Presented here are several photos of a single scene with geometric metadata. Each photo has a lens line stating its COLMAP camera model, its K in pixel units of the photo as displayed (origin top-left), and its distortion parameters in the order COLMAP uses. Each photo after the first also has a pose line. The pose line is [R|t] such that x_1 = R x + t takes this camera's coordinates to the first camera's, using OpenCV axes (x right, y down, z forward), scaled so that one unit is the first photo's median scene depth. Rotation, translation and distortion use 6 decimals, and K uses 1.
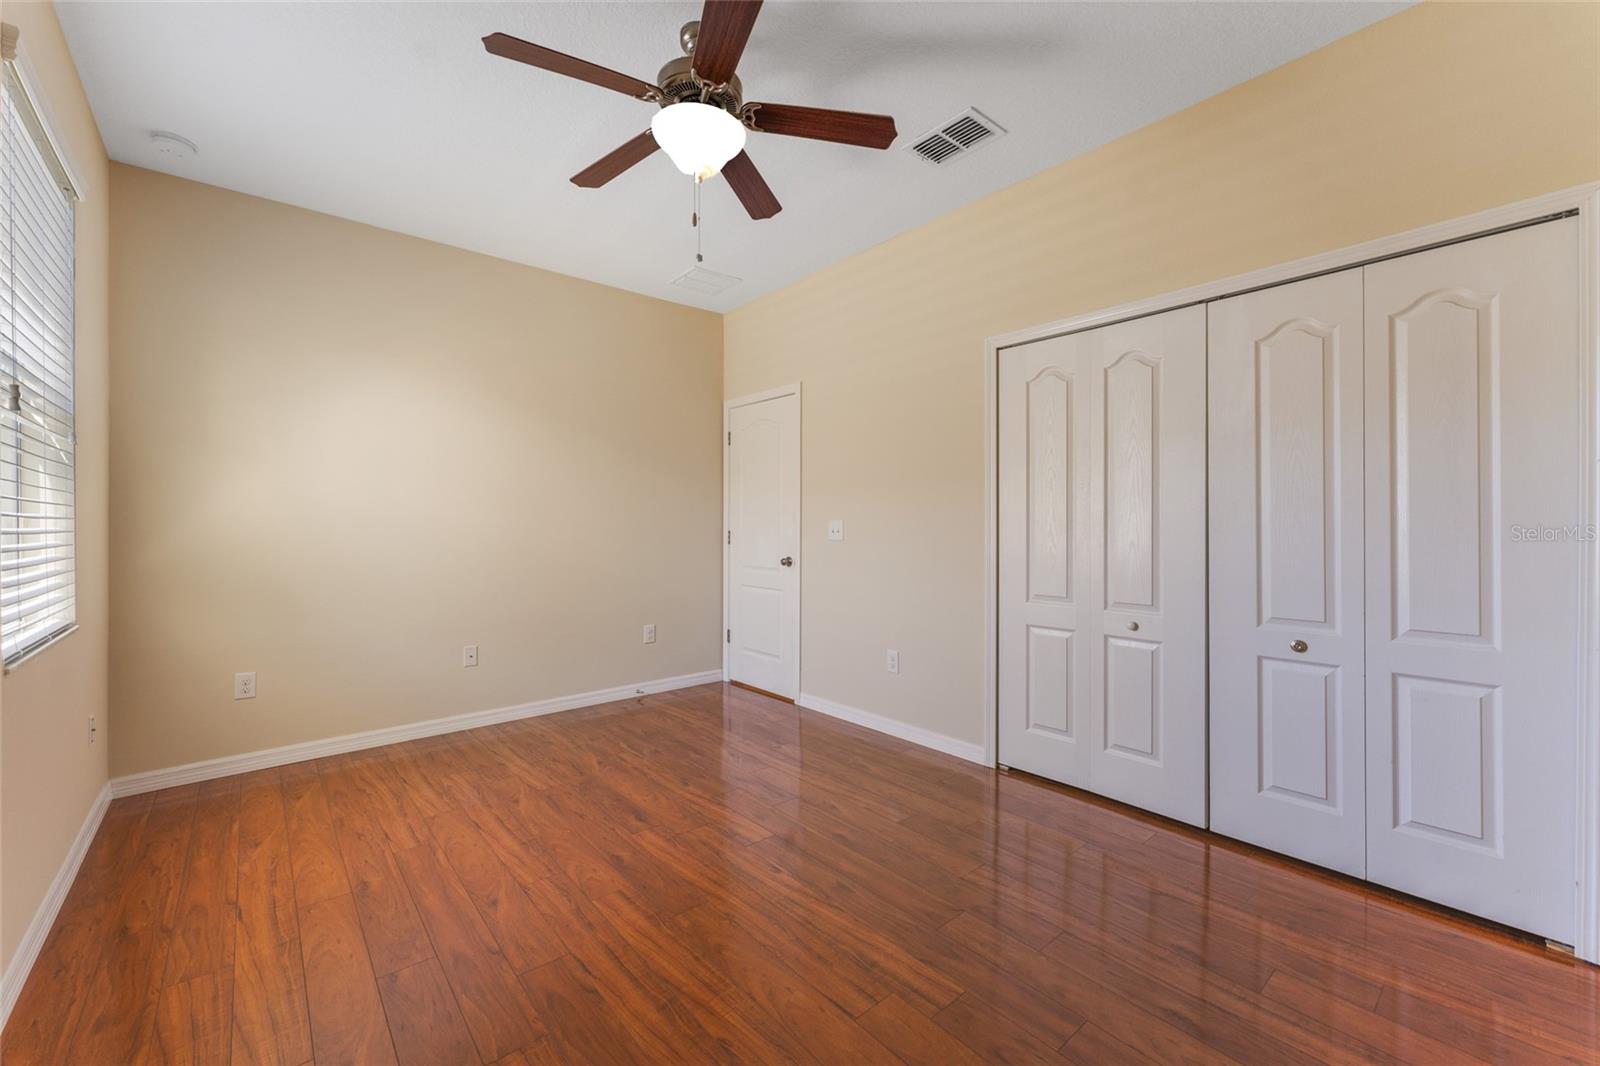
lens RADIAL K [[644.5, 0, 794.7], [0, 644.5, 523.7], [0, 0, 1]] dist [0.000556, -0.000311]
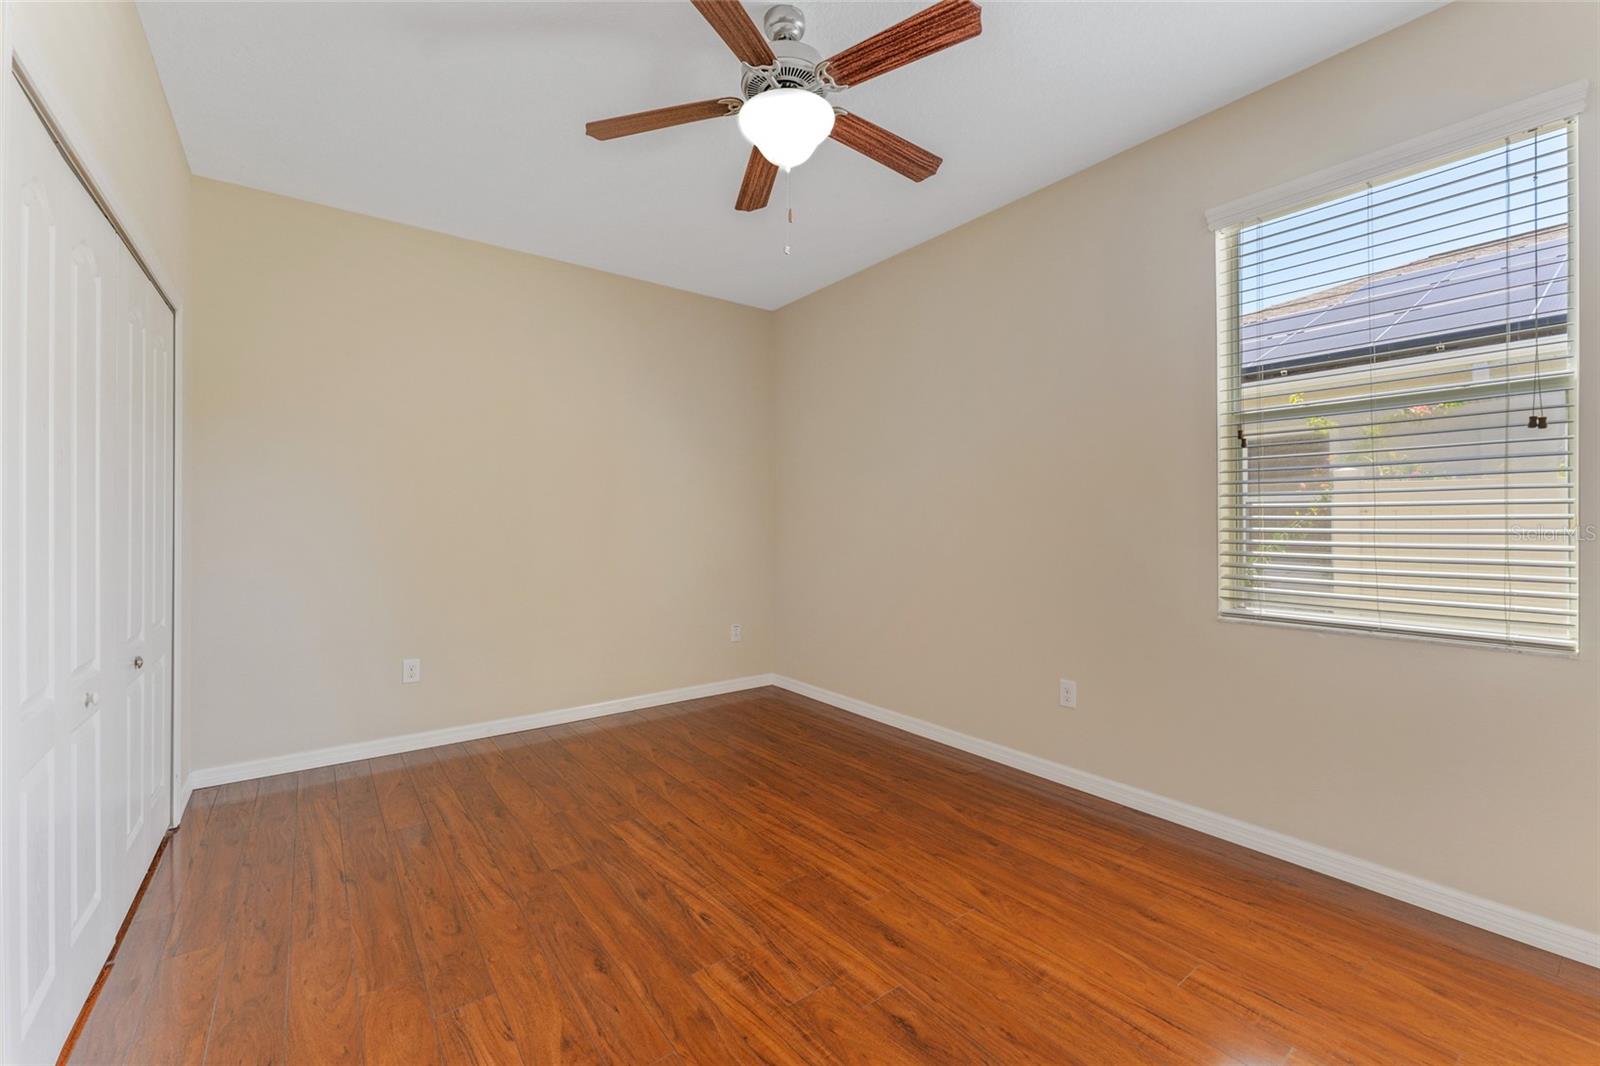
lens RADIAL K [[644.5, 0, 799.6], [0, 644.5, 526.4], [0, 0, 1]] dist [0.000556, -0.000311]
pose [[-0.998818, 0.000655, 0.048610, -0.210711], [0.000712, 0.999999, 0.001144, -0.001264], [-0.048609, 0.001177, -0.998817, 1.951445]]
